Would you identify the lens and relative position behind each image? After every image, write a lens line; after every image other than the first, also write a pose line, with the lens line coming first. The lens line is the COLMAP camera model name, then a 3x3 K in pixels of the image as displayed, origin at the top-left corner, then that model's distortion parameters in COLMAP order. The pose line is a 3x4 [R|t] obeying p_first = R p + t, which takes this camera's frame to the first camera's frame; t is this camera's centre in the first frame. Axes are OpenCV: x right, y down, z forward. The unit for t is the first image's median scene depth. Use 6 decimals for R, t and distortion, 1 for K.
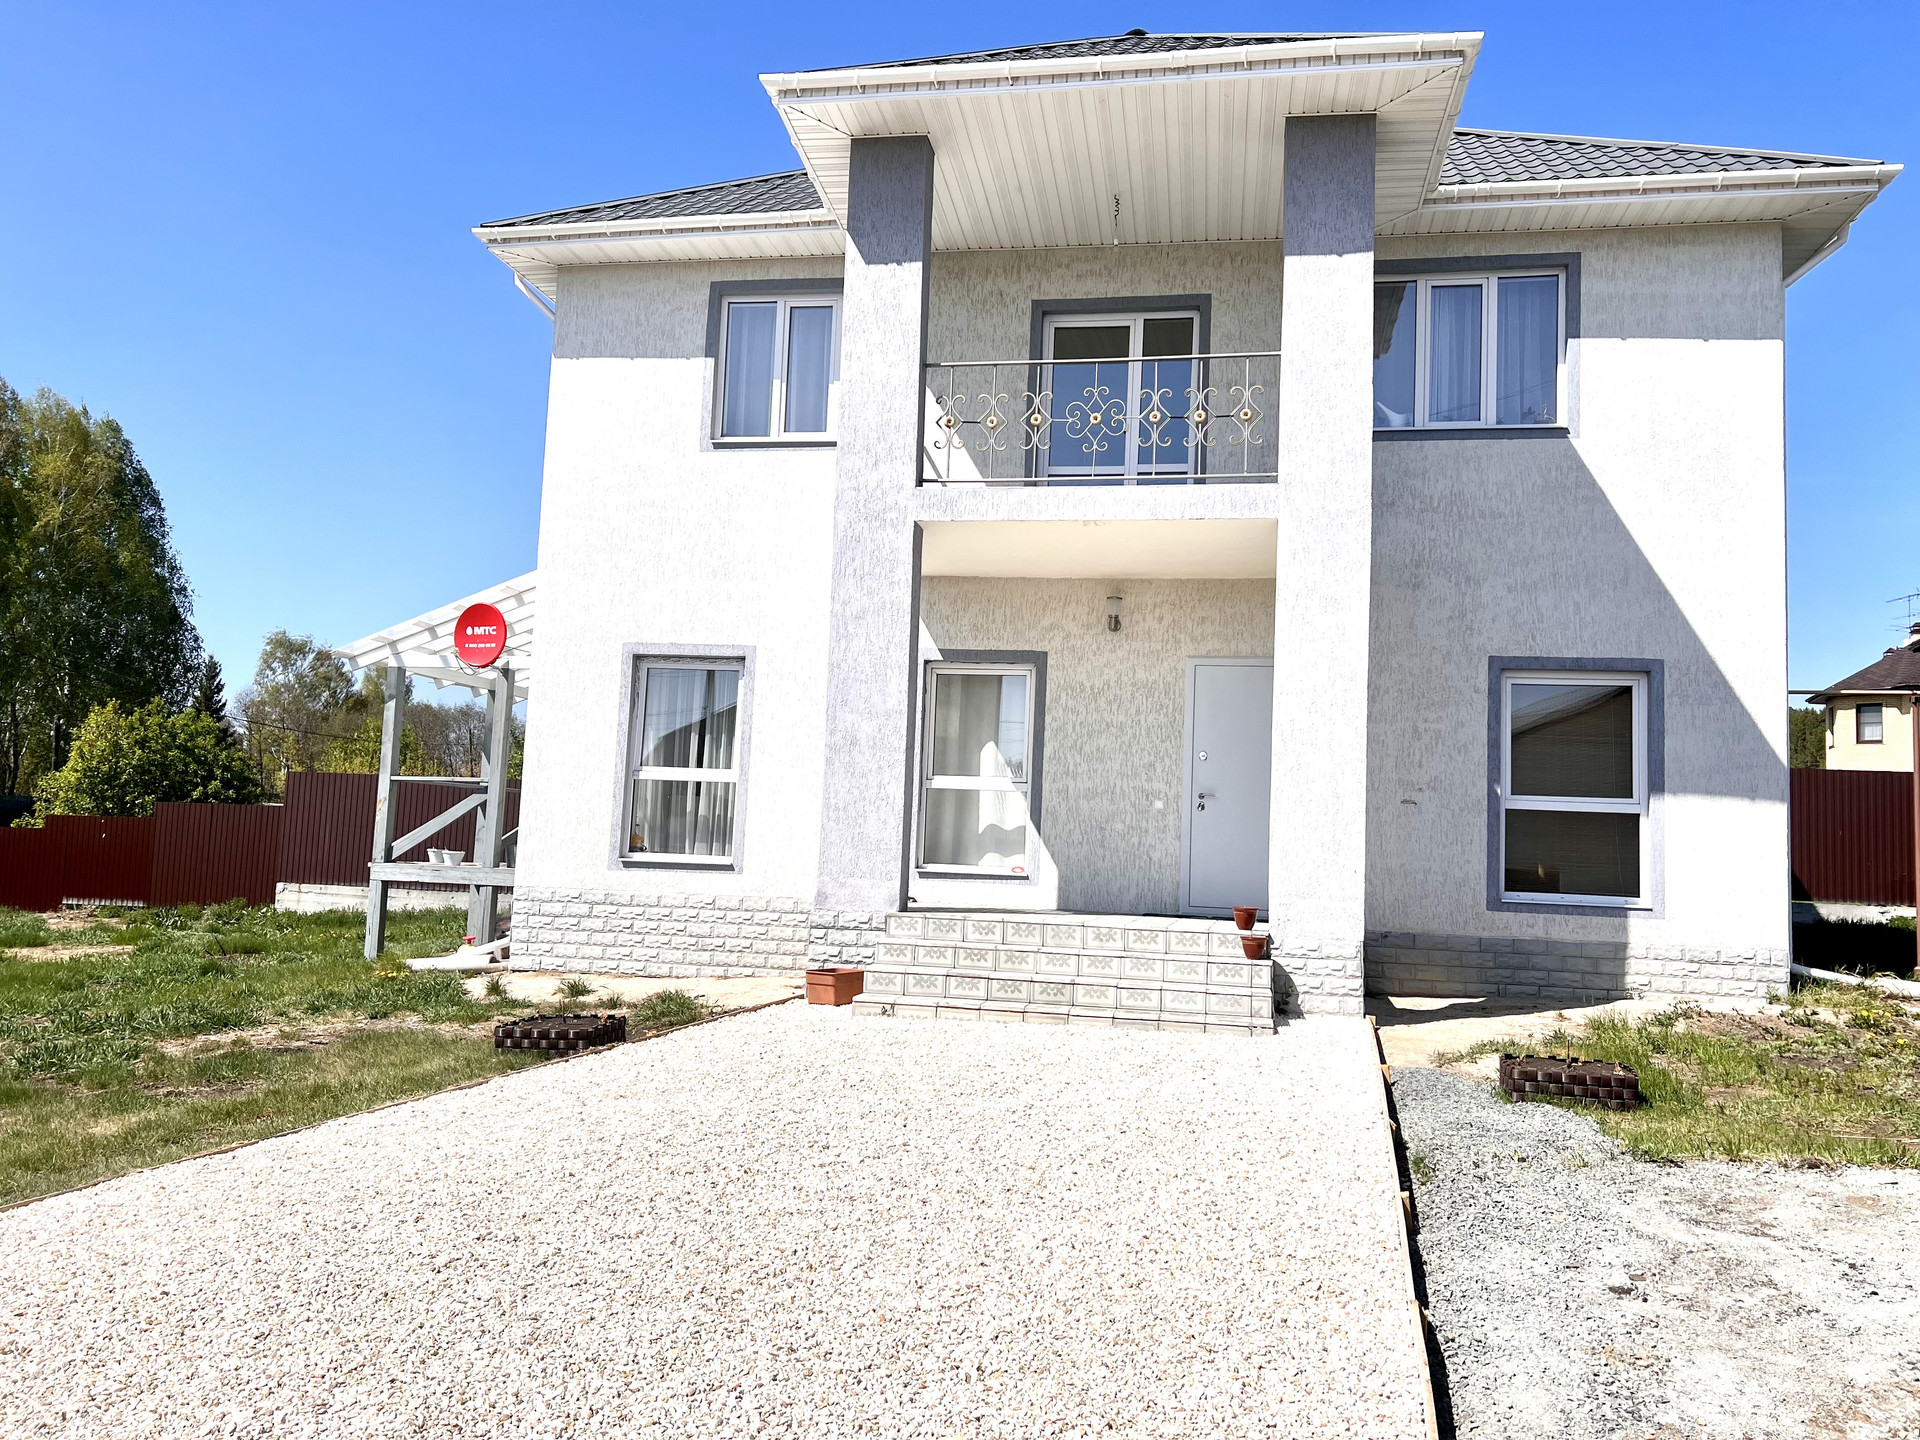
lens RADIAL K [[1442.2, 0, 960.0], [0, 1442.2, 720.0], [0, 0, 1]] dist [0.072774, -0.092747]
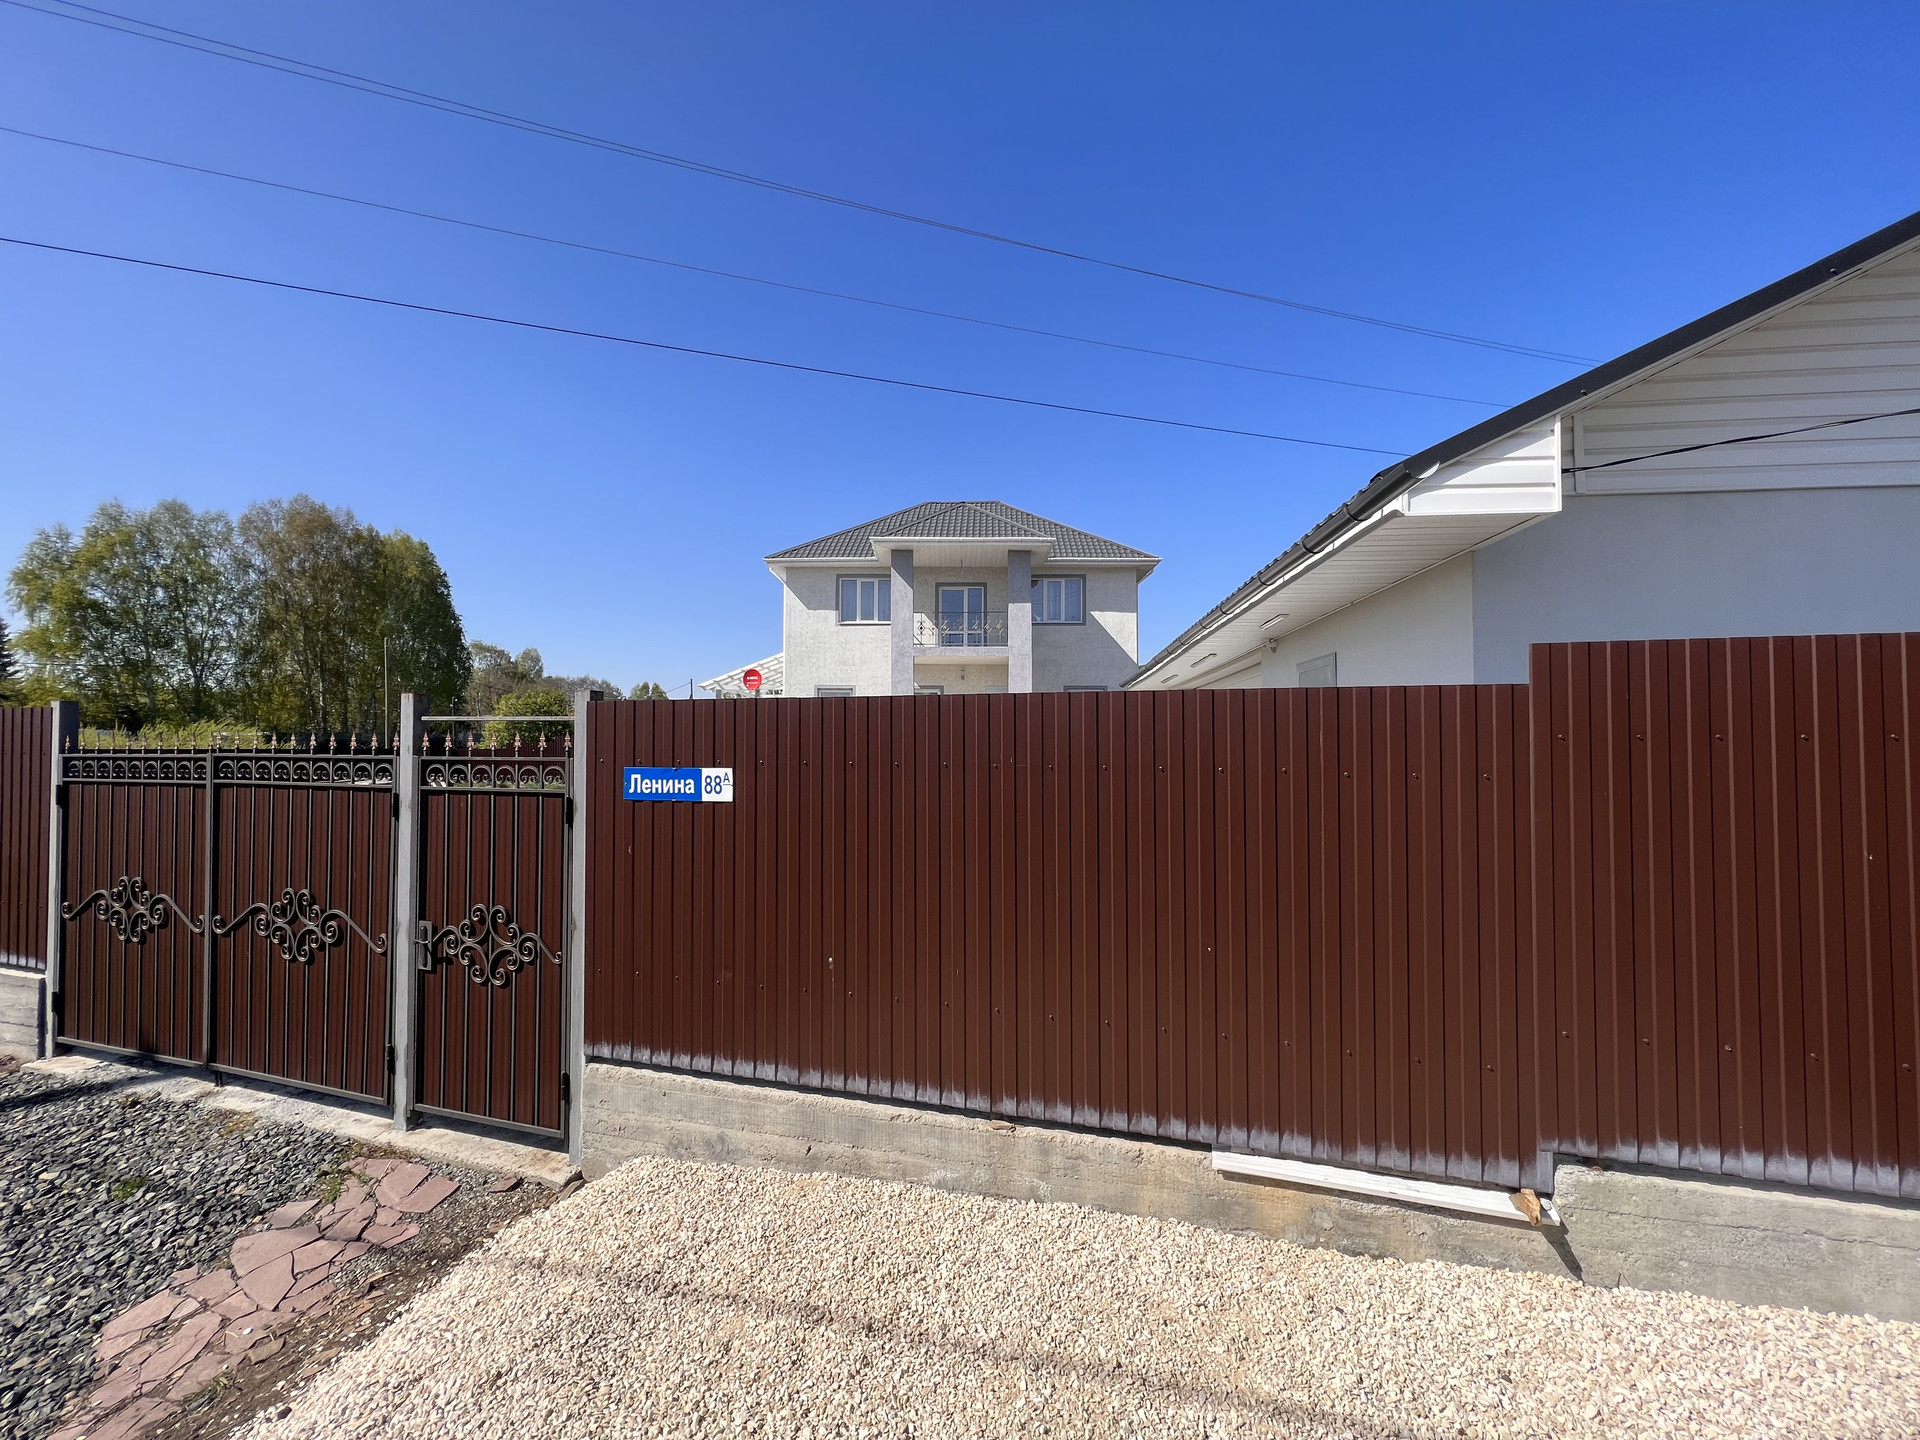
lens RADIAL K [[765.7, 0, 960.0], [0, 765.7, 720.0], [0, 0, 1]] dist [-0.000260, -0.000307]
pose [[0.985809, -0.032229, 0.164745, -0.210617], [0.022594, 0.997941, 0.060025, -0.075665], [-0.166340, -0.055451, 0.984508, -0.841545]]
